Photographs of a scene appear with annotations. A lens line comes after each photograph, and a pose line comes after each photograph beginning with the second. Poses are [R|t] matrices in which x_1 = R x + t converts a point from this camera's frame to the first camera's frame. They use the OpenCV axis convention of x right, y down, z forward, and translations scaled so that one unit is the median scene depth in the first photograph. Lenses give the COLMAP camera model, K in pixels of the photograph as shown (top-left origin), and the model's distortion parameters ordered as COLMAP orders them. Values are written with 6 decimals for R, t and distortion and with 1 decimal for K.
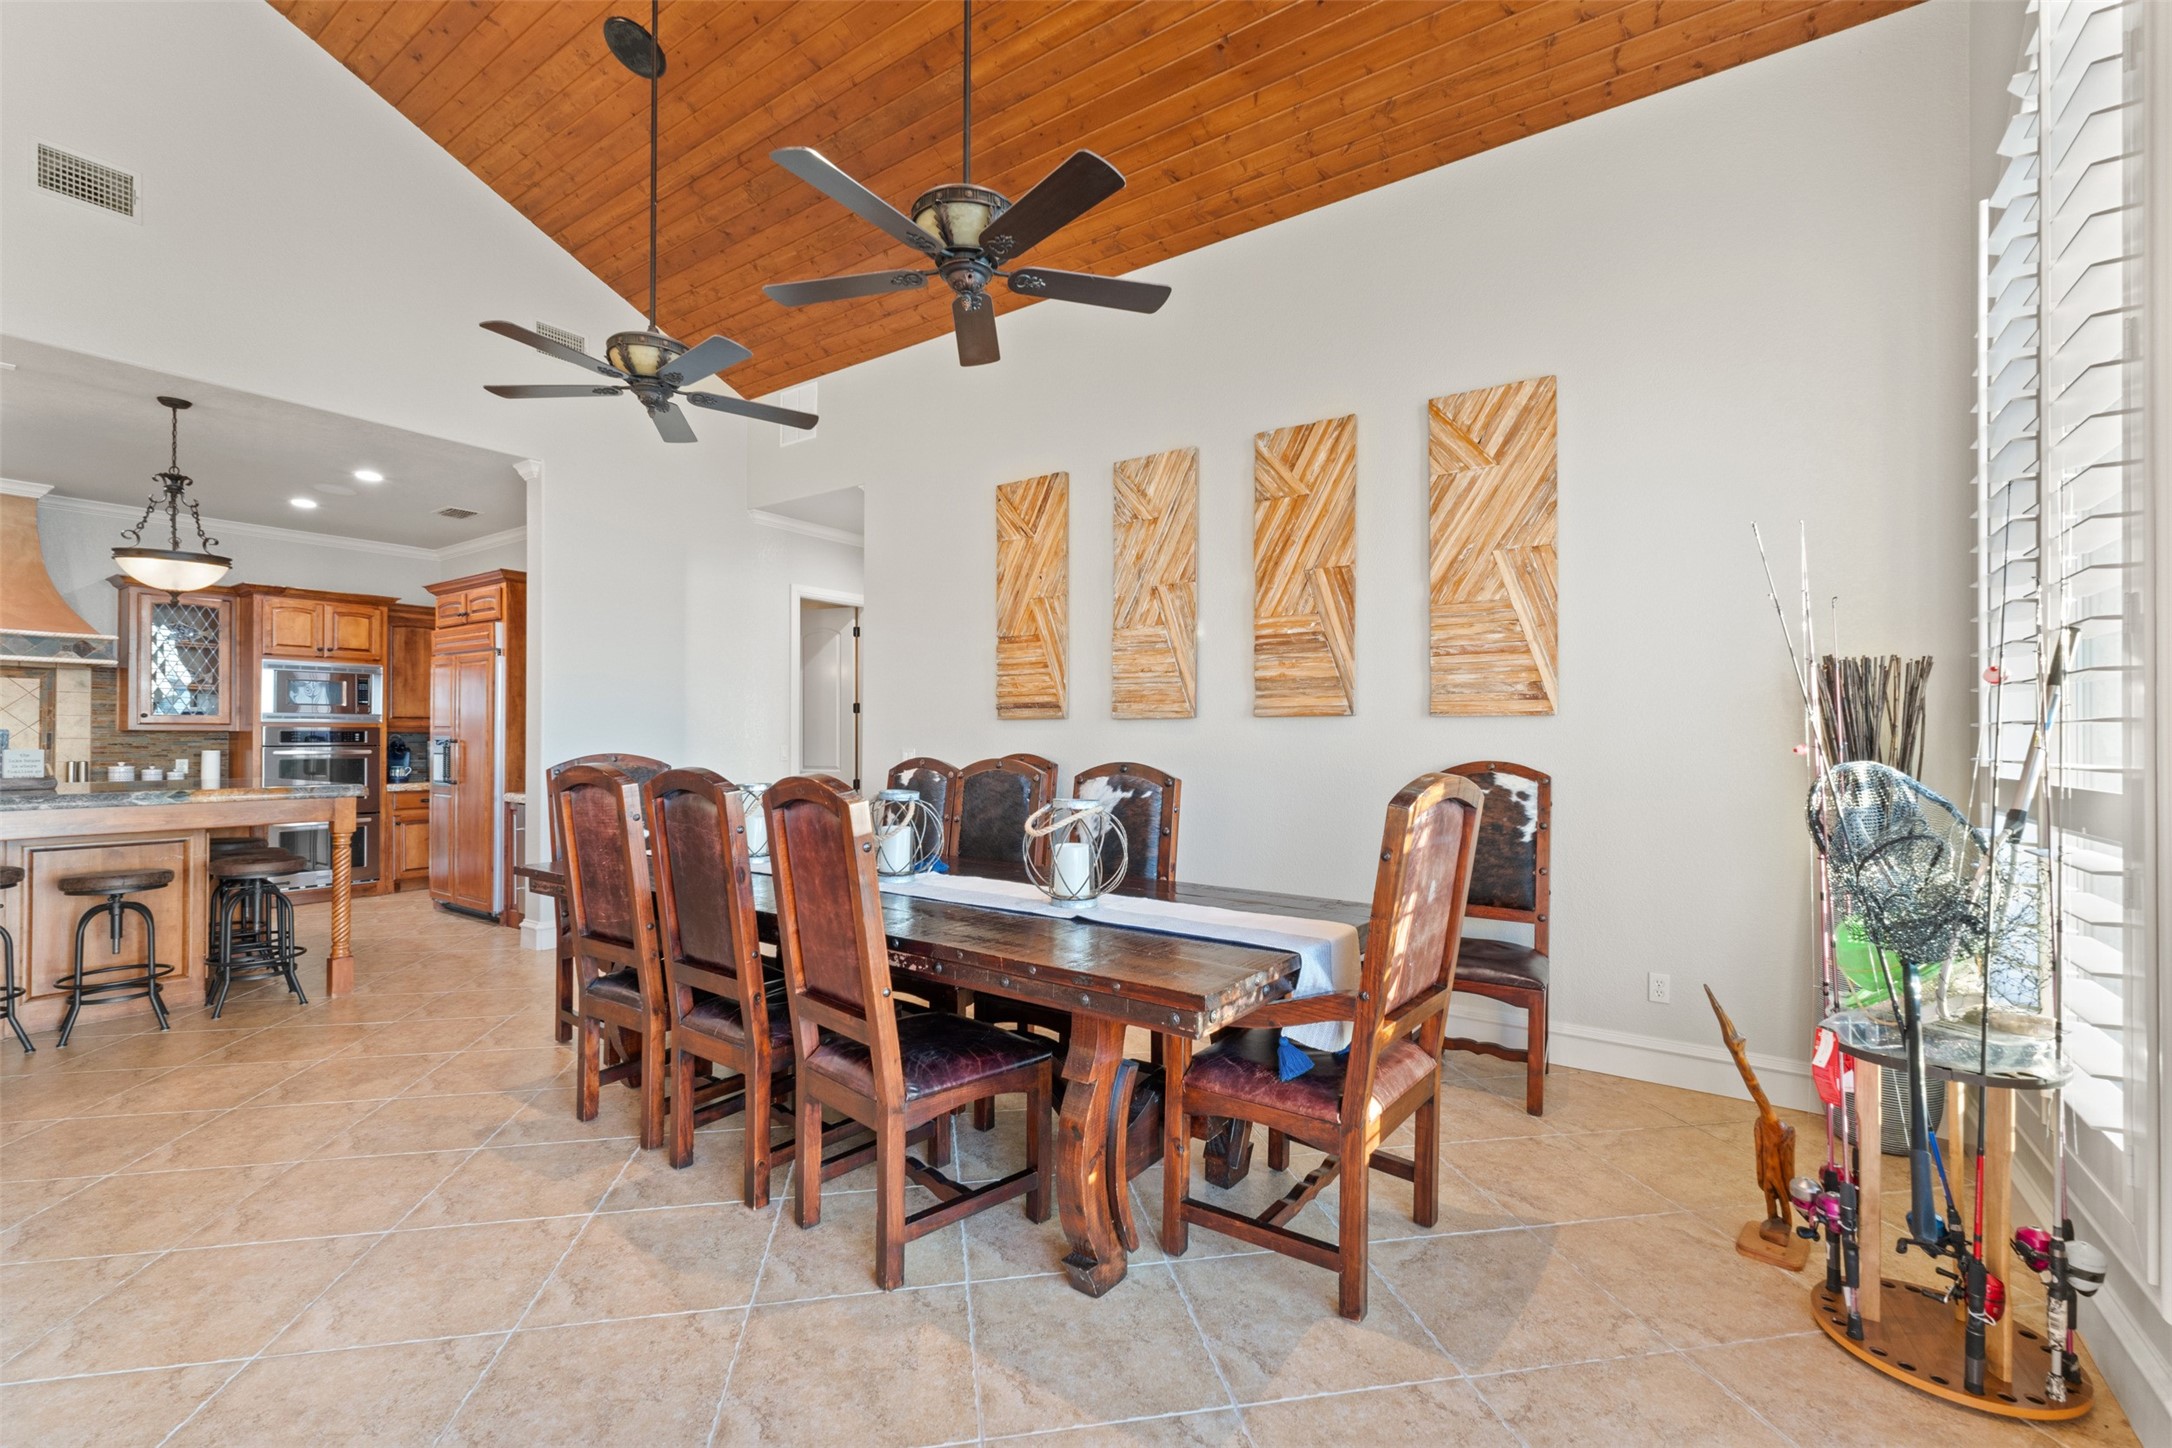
lens RADIAL K [[908.9, 0, 1086.3], [0, 908.9, 729.9], [0, 0, 1]] dist [0.001703, -0.000226]
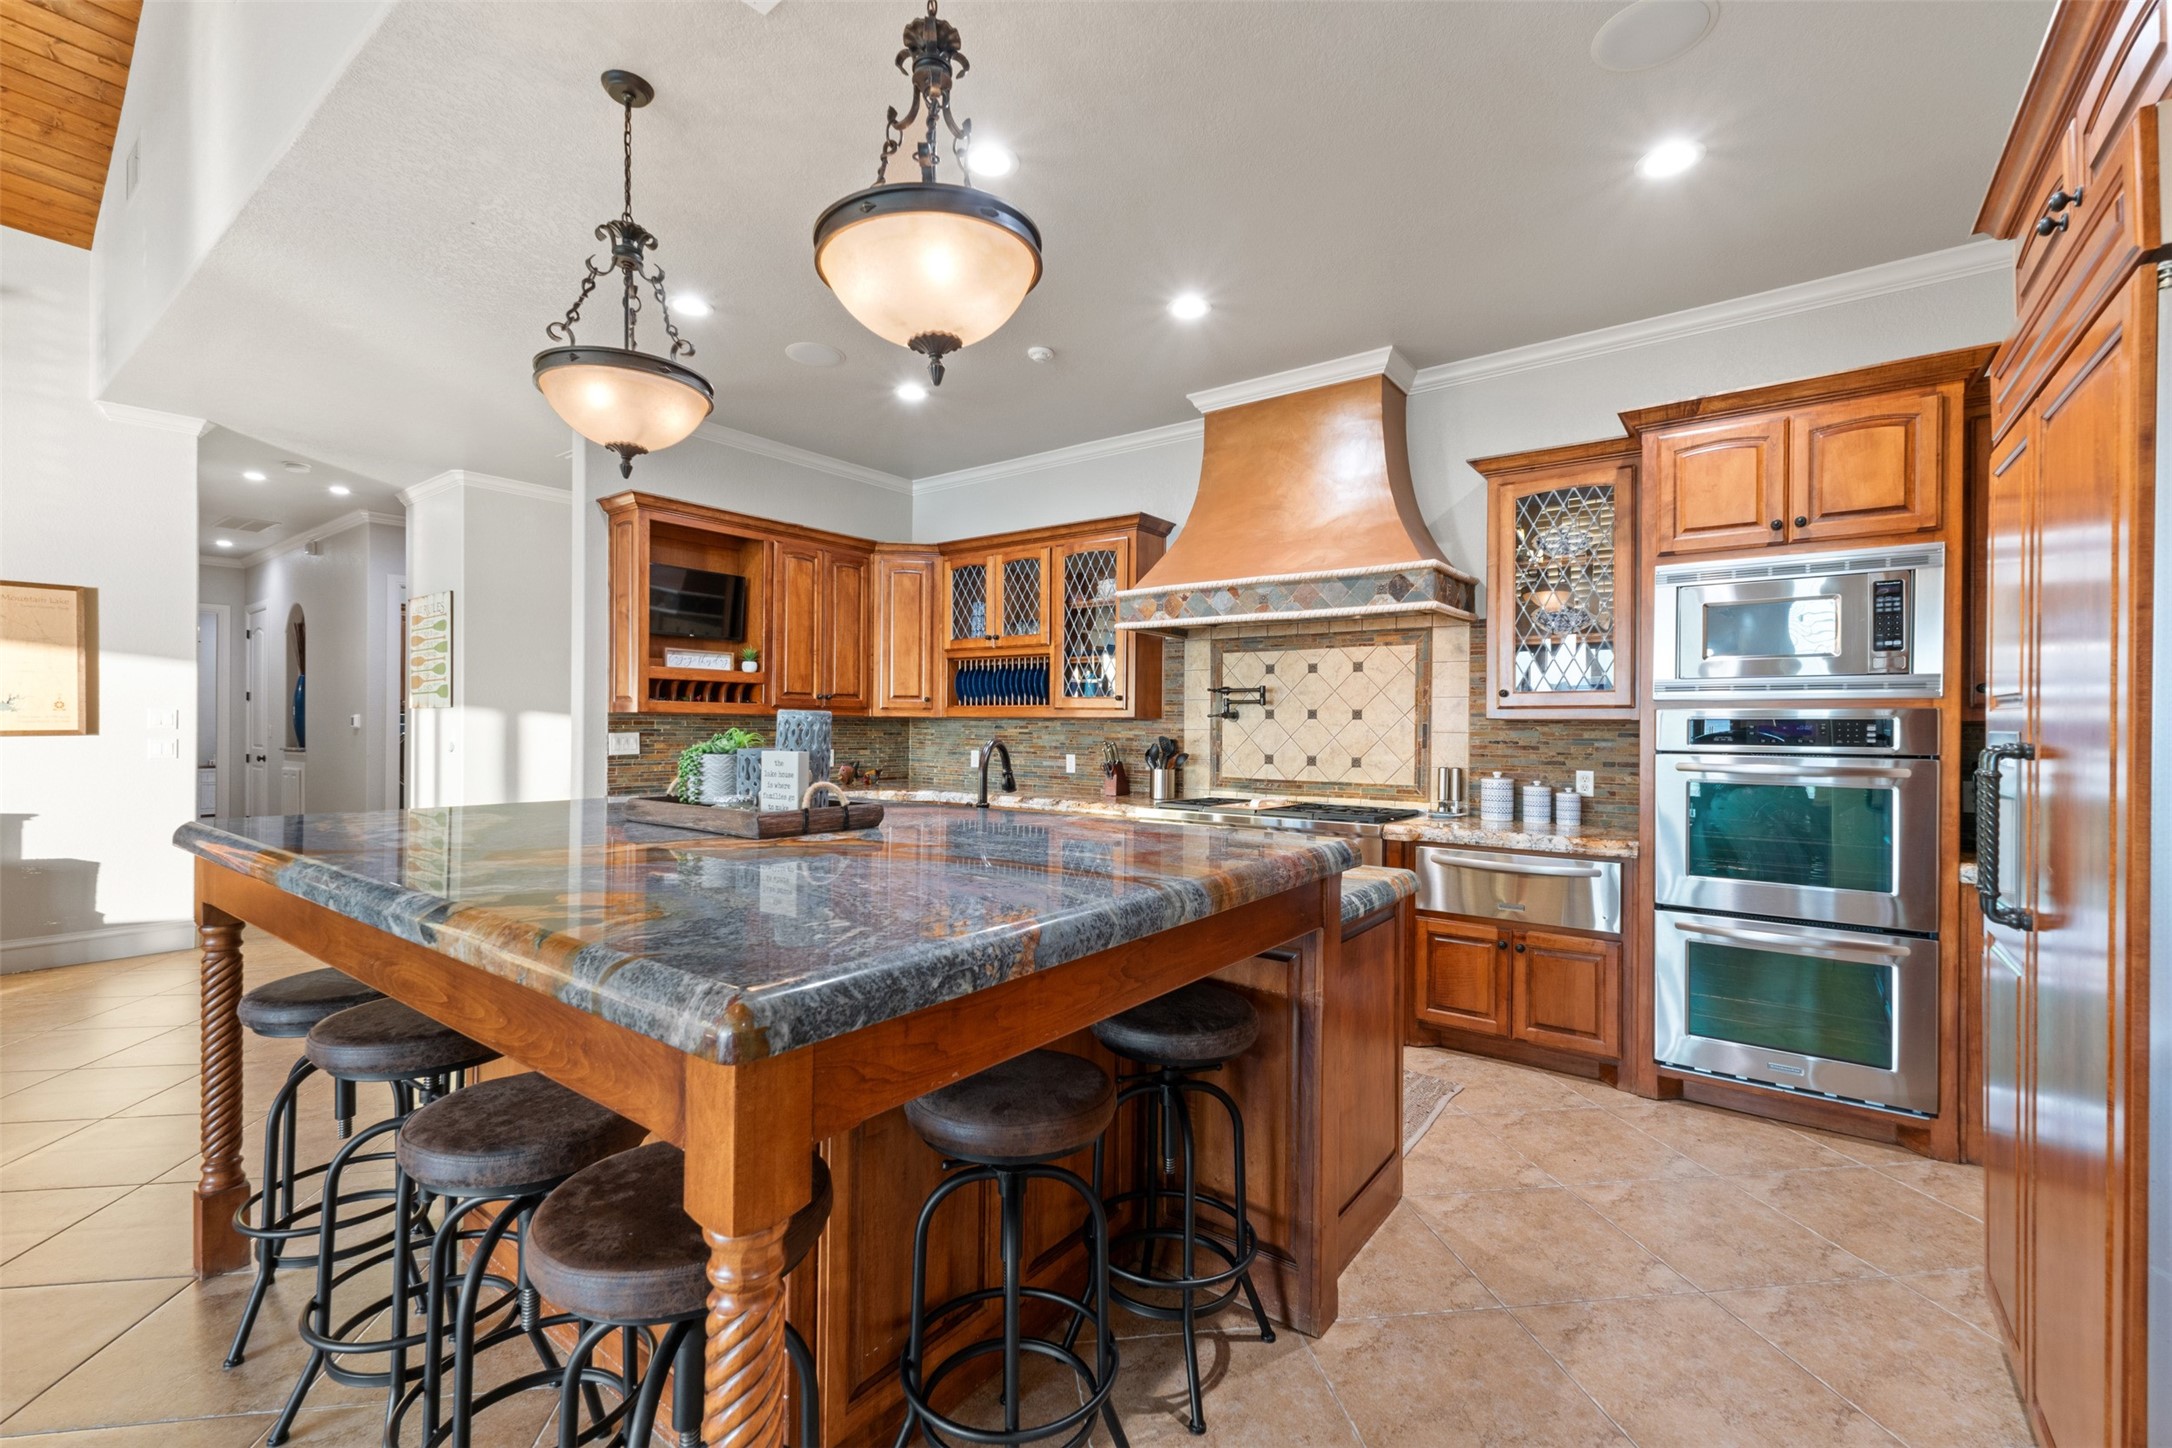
lens RADIAL K [[908.9, 0, 1087.6], [0, 908.9, 722.9], [0, 0, 1]] dist [0.001703, -0.000226]
pose [[-0.040464, -0.004277, -0.999172, -0.415582], [-0.001693, 0.999990, -0.004212, 0.005326], [0.999180, 0.001521, -0.040471, 0.708808]]
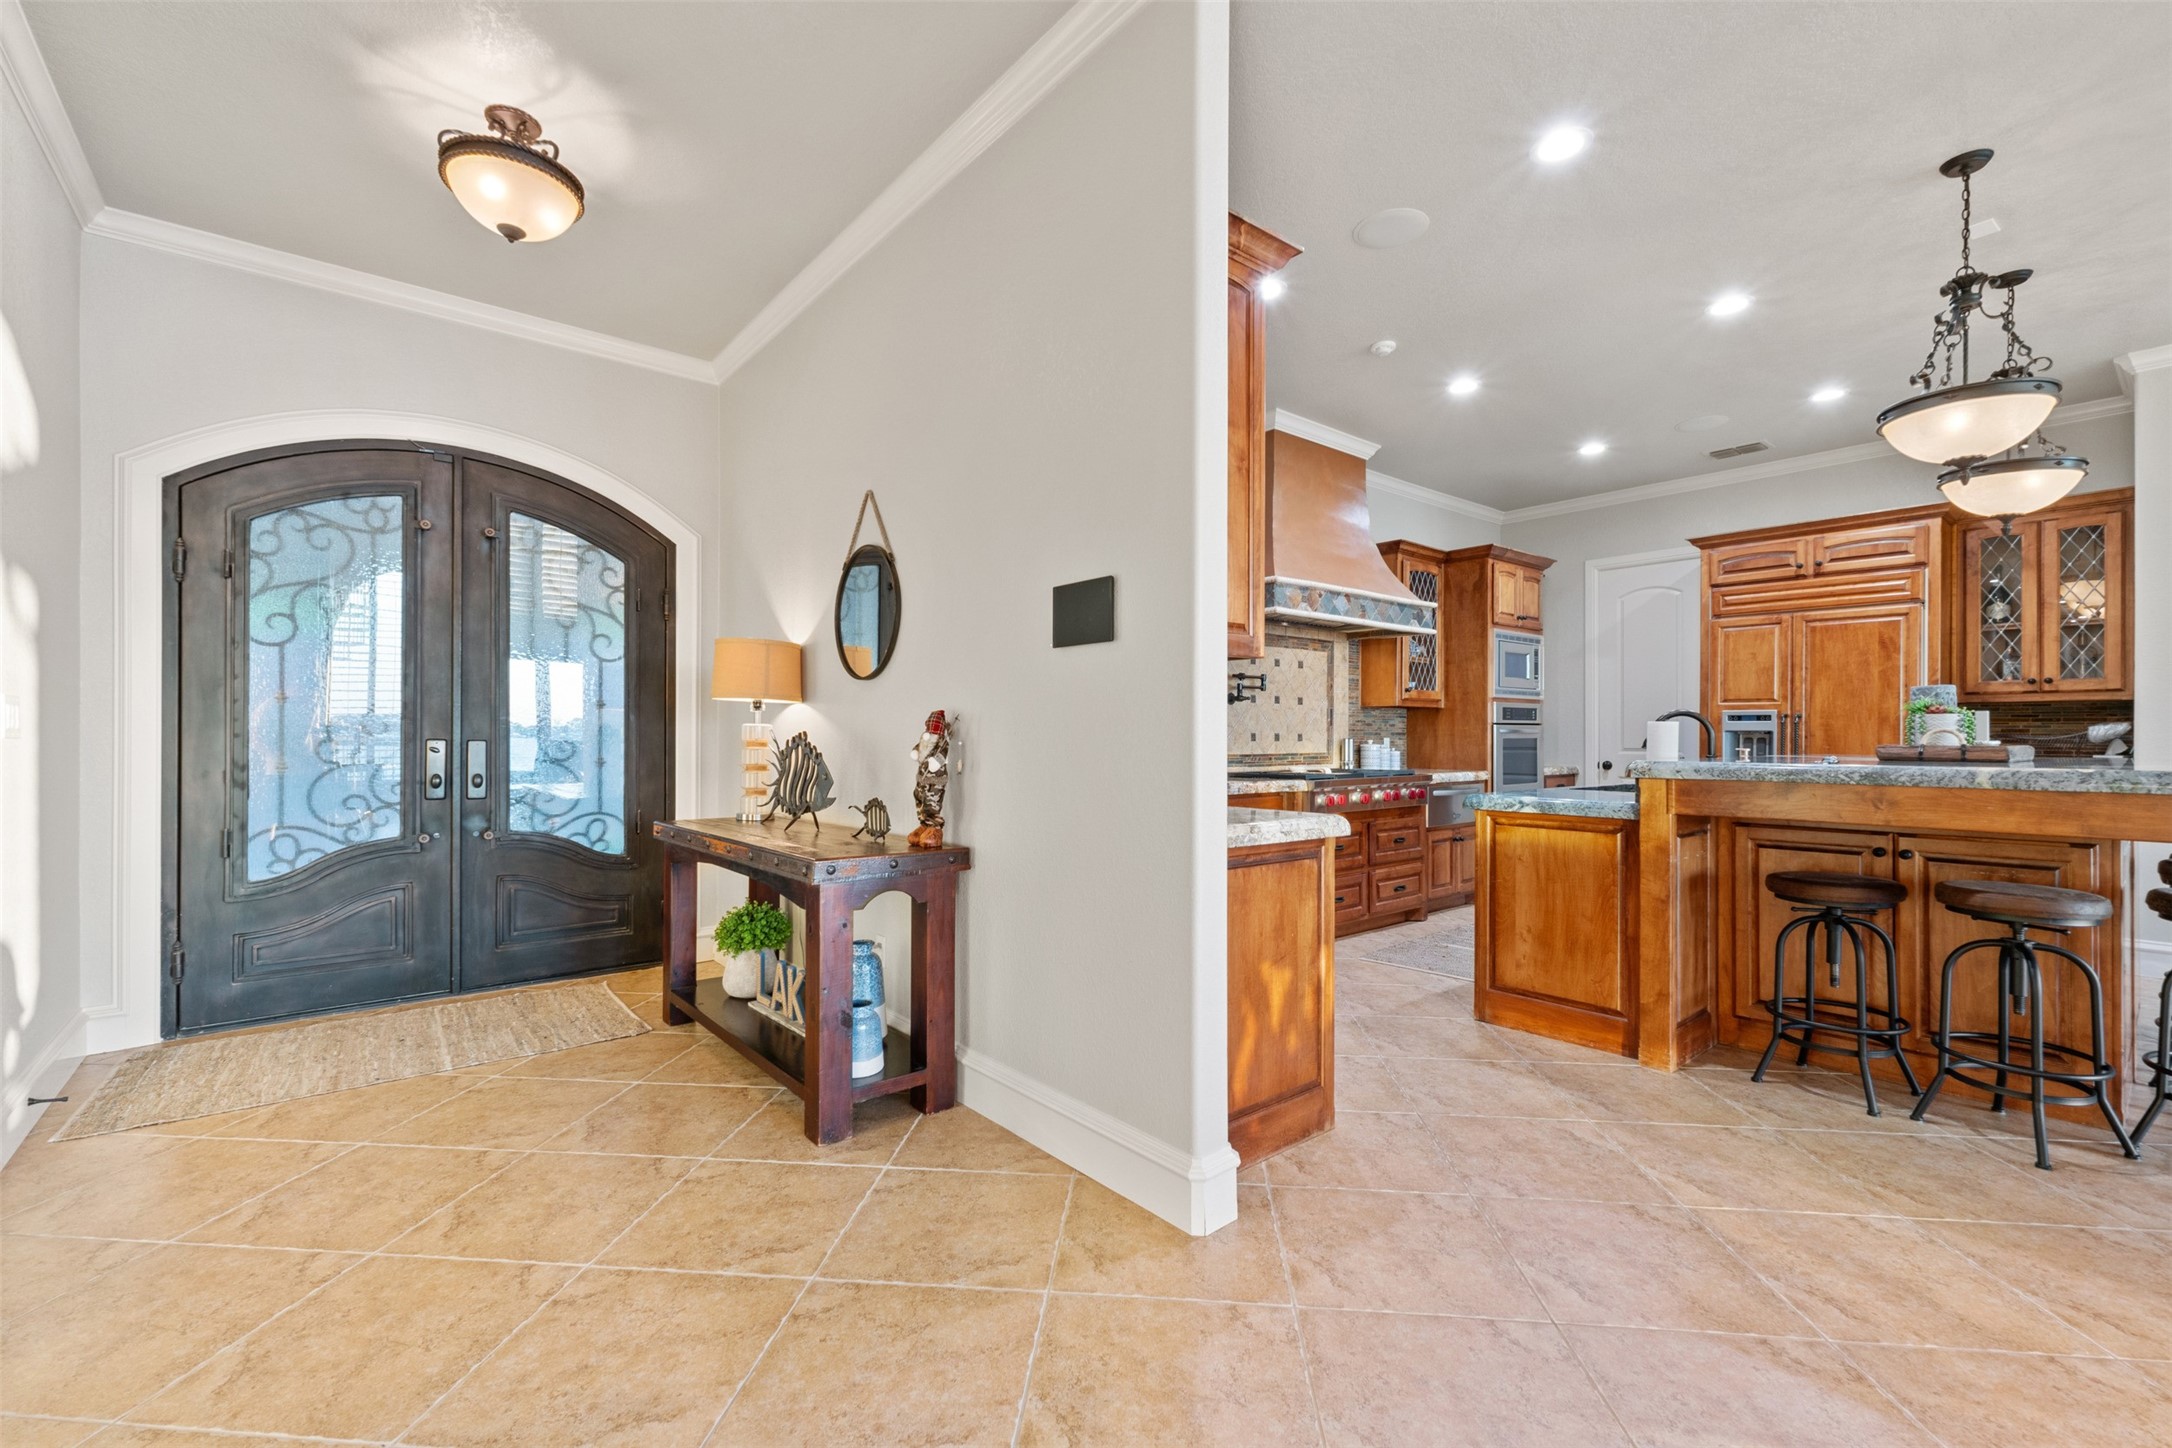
lens RADIAL K [[908.9, 0, 1083.8], [0, 908.9, 729.0], [0, 0, 1]] dist [0.001703, -0.000226]
pose [[0.962455, -0.001638, -0.271435, -1.022323], [0.001766, 0.999998, 0.000231, 0.021764], [0.271435, -0.000701, 0.962457, 0.015101]]
